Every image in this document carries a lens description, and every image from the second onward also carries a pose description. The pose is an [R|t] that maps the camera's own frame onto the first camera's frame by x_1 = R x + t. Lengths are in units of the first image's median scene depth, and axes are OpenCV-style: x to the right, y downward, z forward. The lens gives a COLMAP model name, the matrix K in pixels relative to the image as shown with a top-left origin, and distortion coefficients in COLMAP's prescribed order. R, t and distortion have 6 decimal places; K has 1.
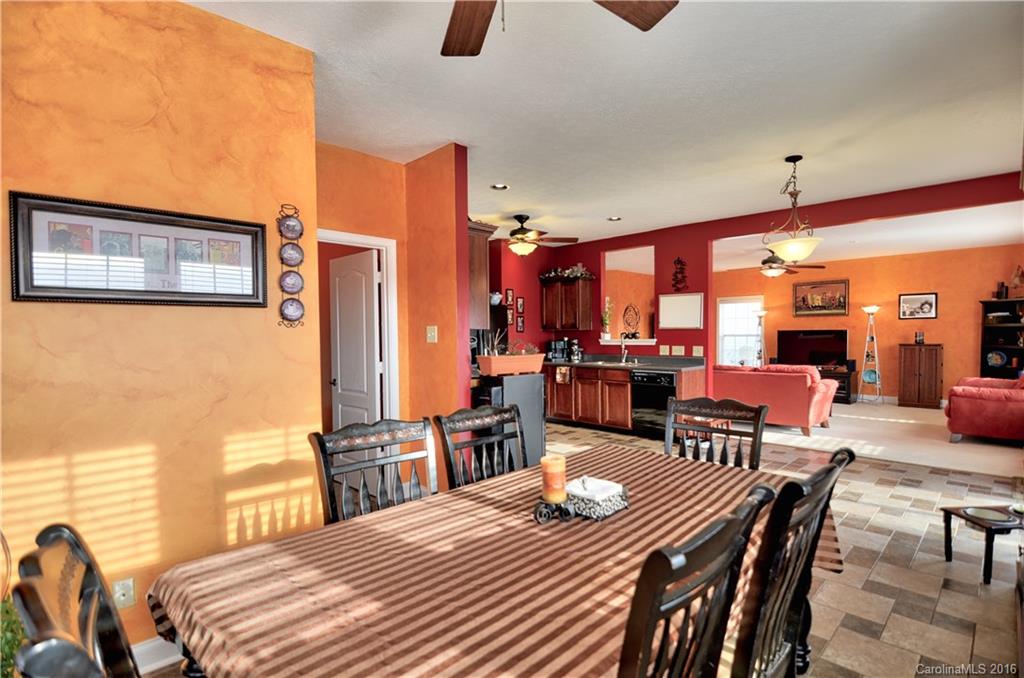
lens RADIAL K [[512.2, 0, 510.8], [0, 512.2, 345.7], [0, 0, 1]] dist [-0.016752, -0.004835]
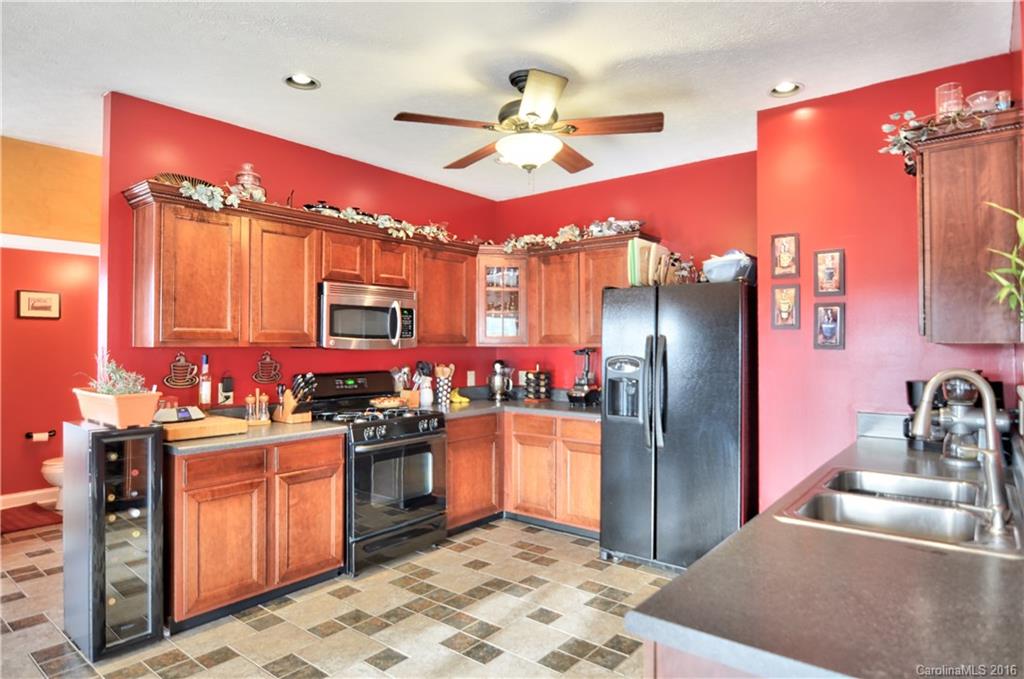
lens RADIAL K [[586.3, 0, 526.2], [0, 586.3, 335.1], [0, 0, 1]] dist [0.000115, -0.007594]
pose [[0.115965, -0.007110, -0.993228, 0.439855], [-0.021013, 0.999733, -0.009610, -0.030194], [0.993031, 0.021985, 0.115785, 0.824809]]
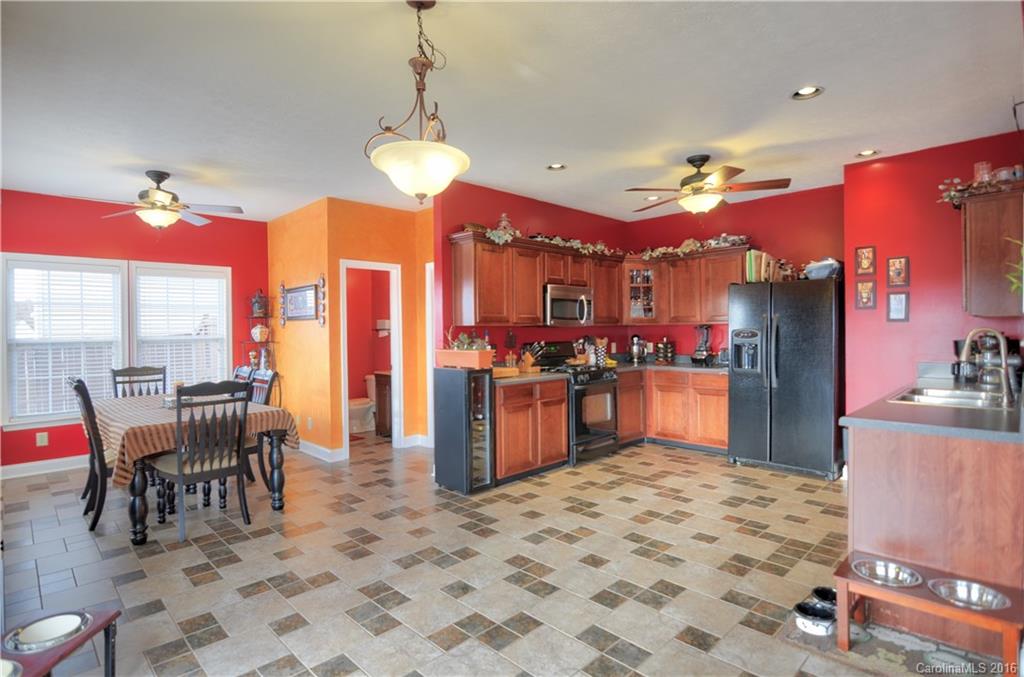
lens RADIAL K [[512.2, 0, 491.1], [0, 512.2, 333.7], [0, 0, 1]] dist [-0.016752, -0.004835]
pose [[-0.037615, 0.017992, -0.999130, 0.633756], [-0.008228, 0.999798, 0.018314, -0.021591], [0.999258, 0.008910, -0.037459, 0.651773]]
